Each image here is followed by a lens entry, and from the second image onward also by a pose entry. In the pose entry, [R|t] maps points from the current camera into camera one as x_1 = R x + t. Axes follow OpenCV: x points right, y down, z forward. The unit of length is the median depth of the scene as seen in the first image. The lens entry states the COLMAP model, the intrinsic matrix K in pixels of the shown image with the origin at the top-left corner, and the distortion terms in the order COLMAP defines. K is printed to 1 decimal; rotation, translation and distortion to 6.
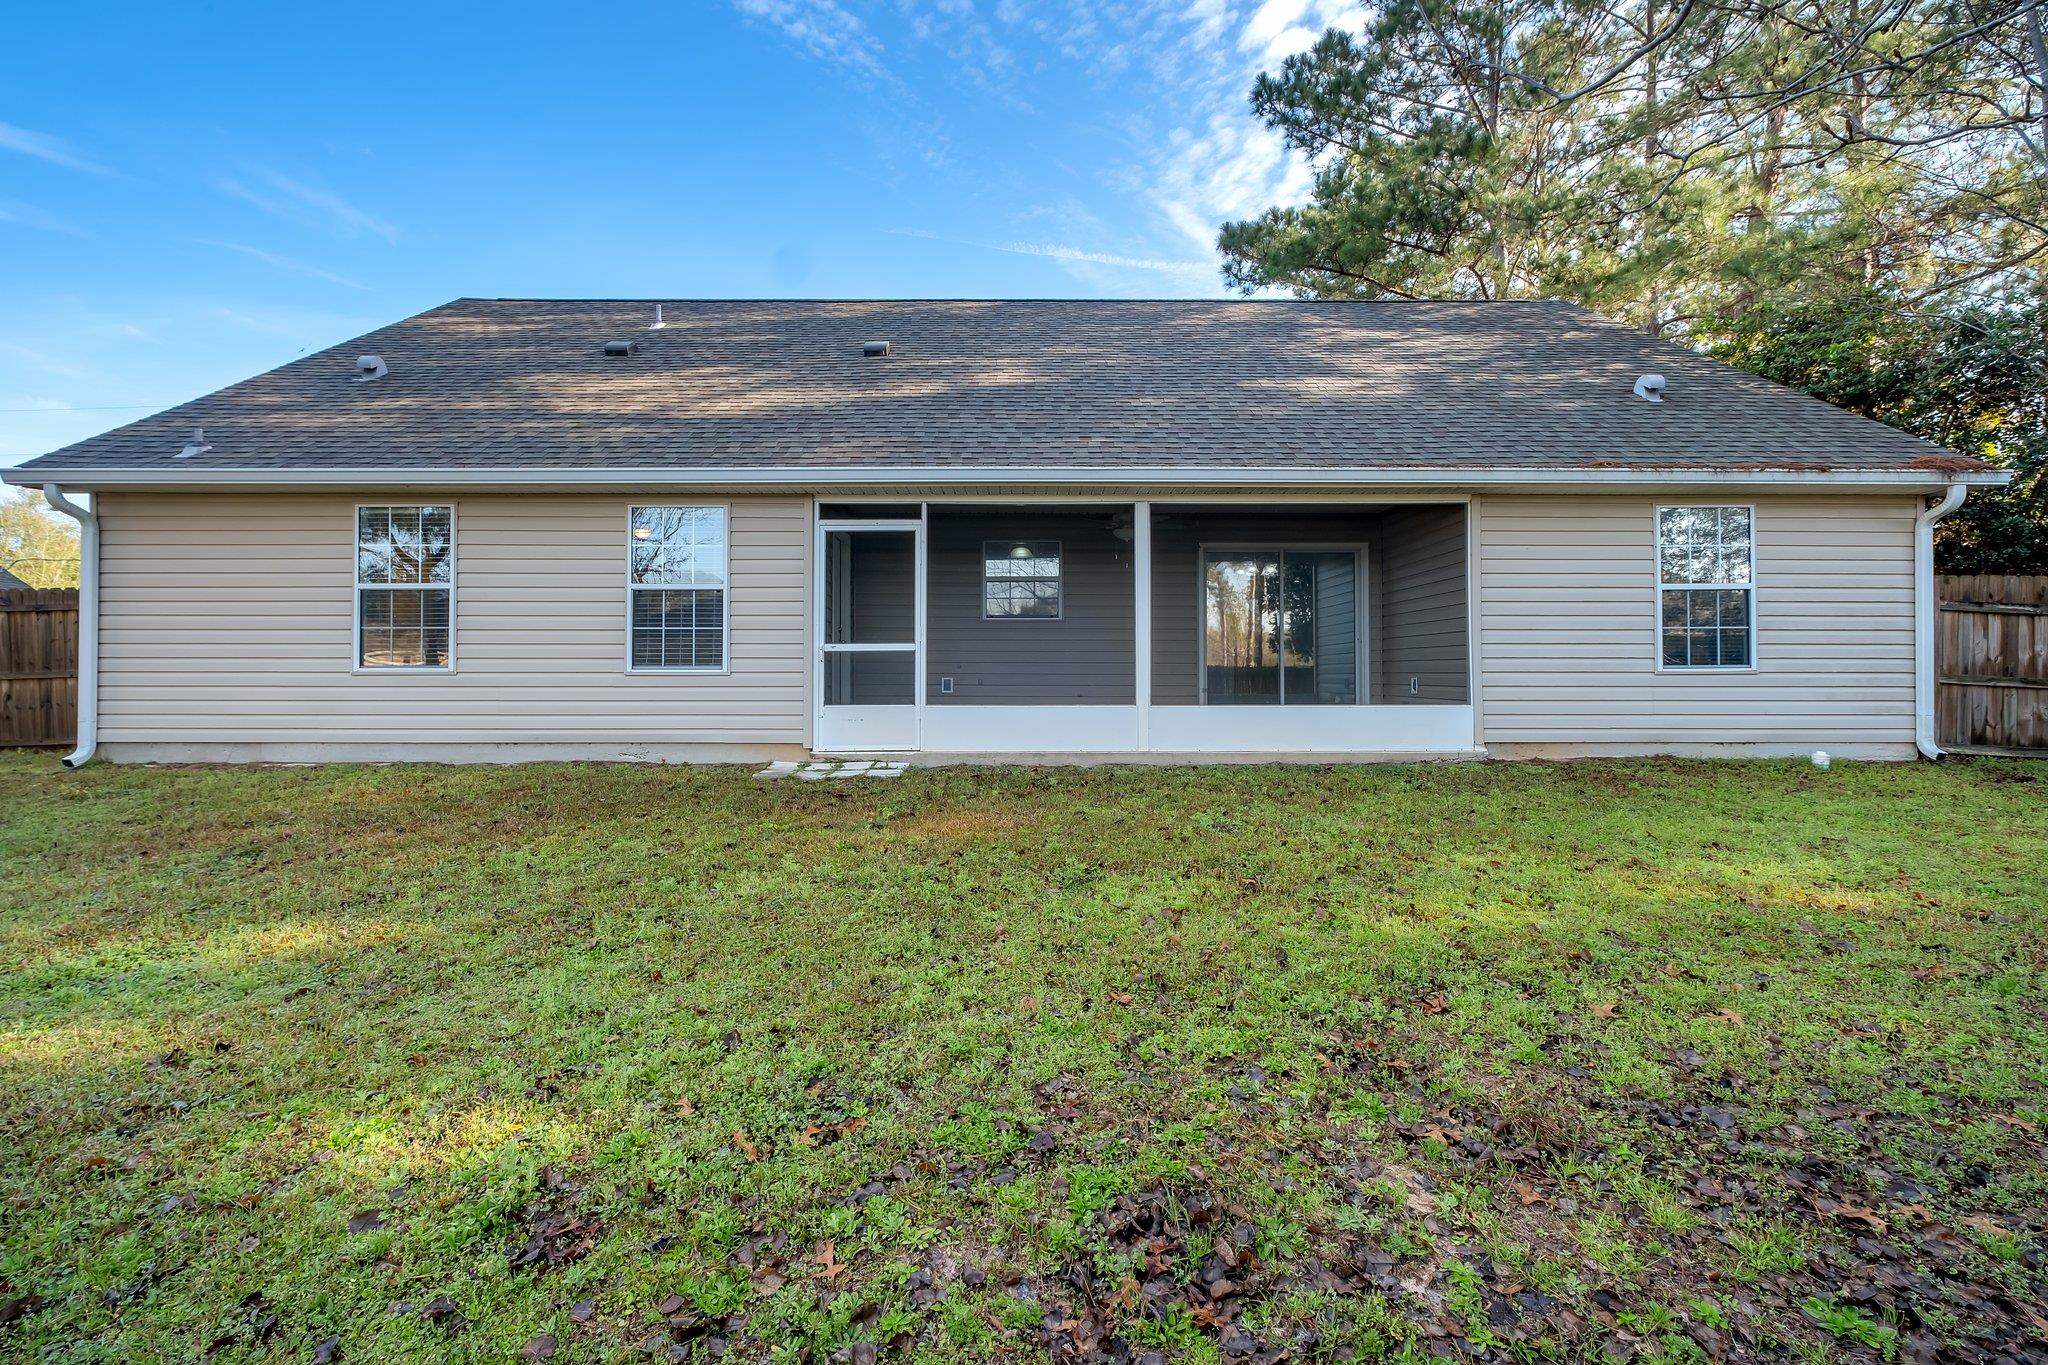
lens RADIAL K [[880.7, 0, 1024.0], [0, 880.7, 682.5], [0, 0, 1]] dist [-0.001946, -0.000035]
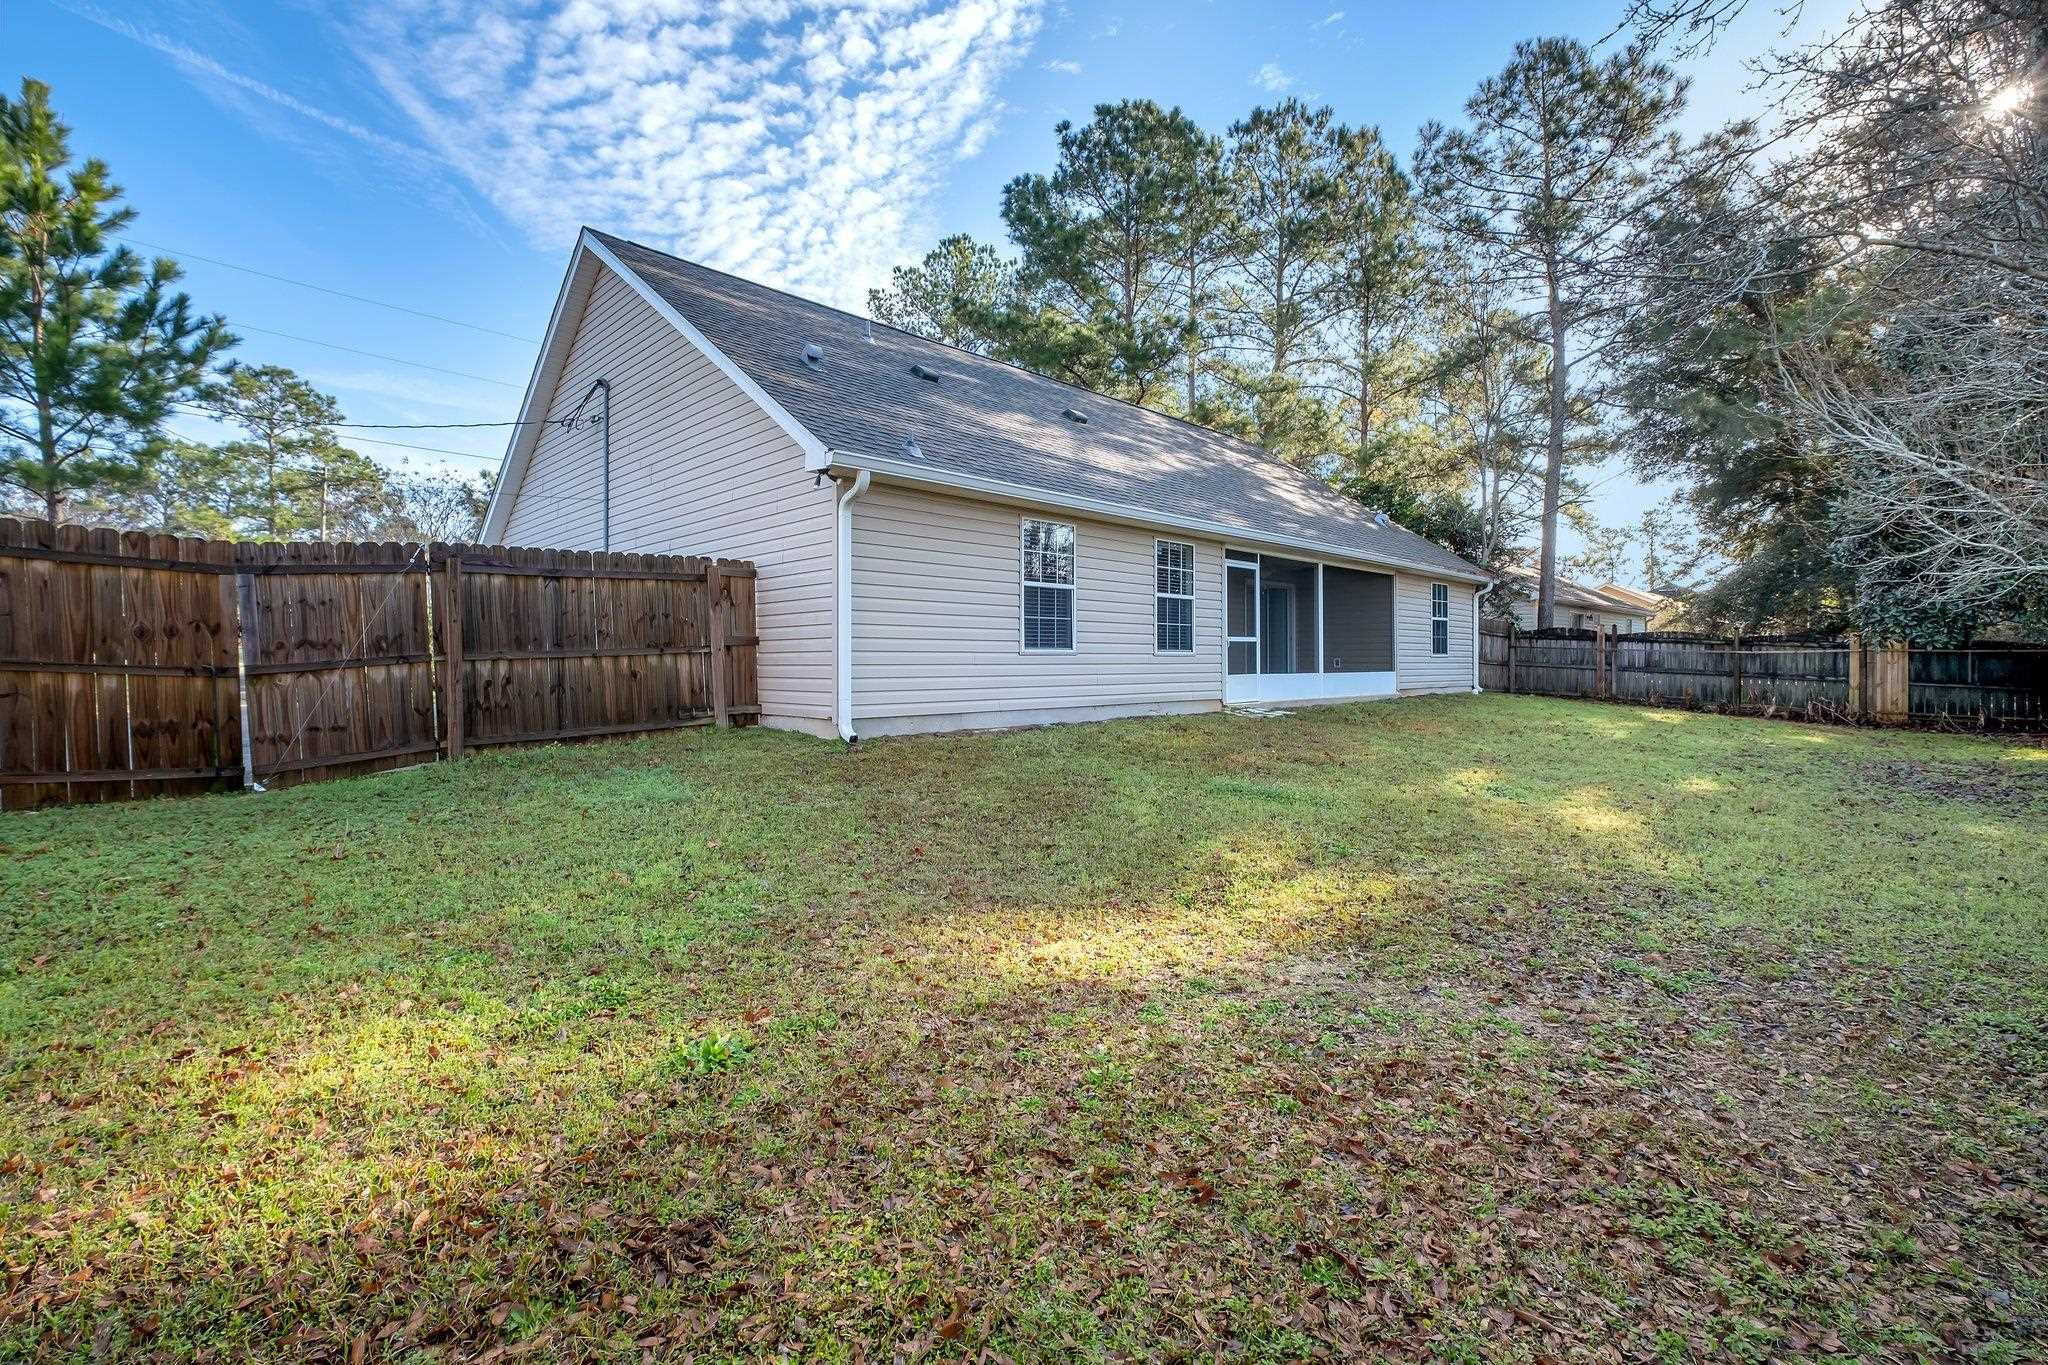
lens RADIAL K [[899.0, 0, 1020.0], [0, 899.0, 686.3], [0, 0, 1]] dist [-0.004495, 0.000345]
pose [[0.707130, -0.021969, 0.706742, -1.633555], [-0.000766, 0.999493, 0.031835, -0.006016], [-0.707083, -0.023053, 0.706754, 0.111918]]
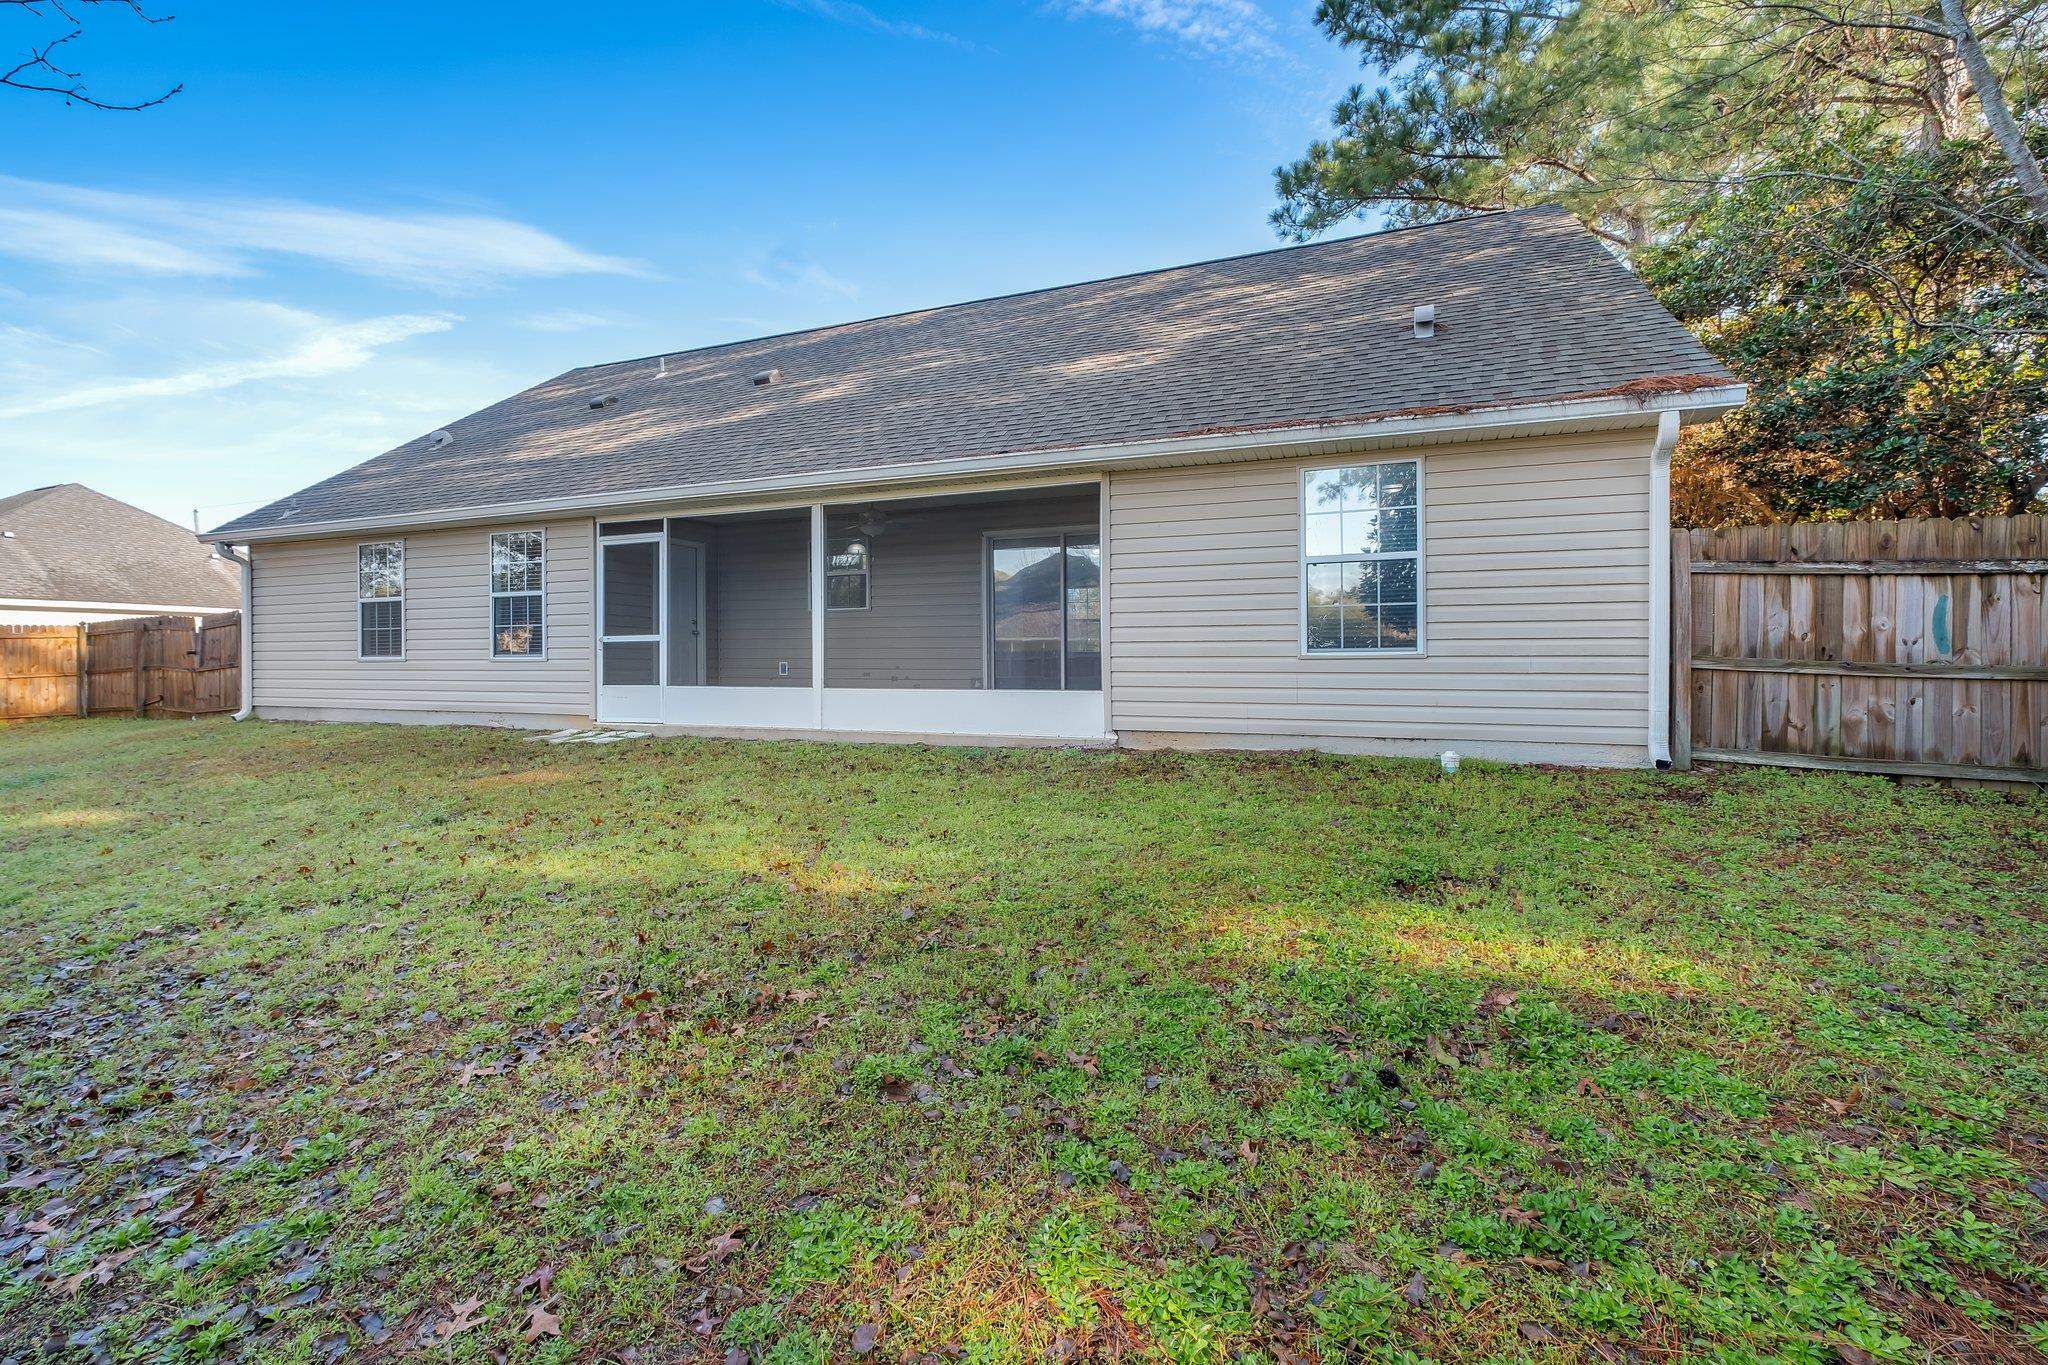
lens RADIAL K [[899.0, 0, 1020.0], [0, 899.0, 686.3], [0, 0, 1]] dist [-0.004495, 0.000345]
pose [[0.923475, 0.008691, -0.383560, 0.803380], [-0.000704, 0.999780, 0.020960, -0.000268], [0.383658, -0.019086, 0.923278, 0.050675]]
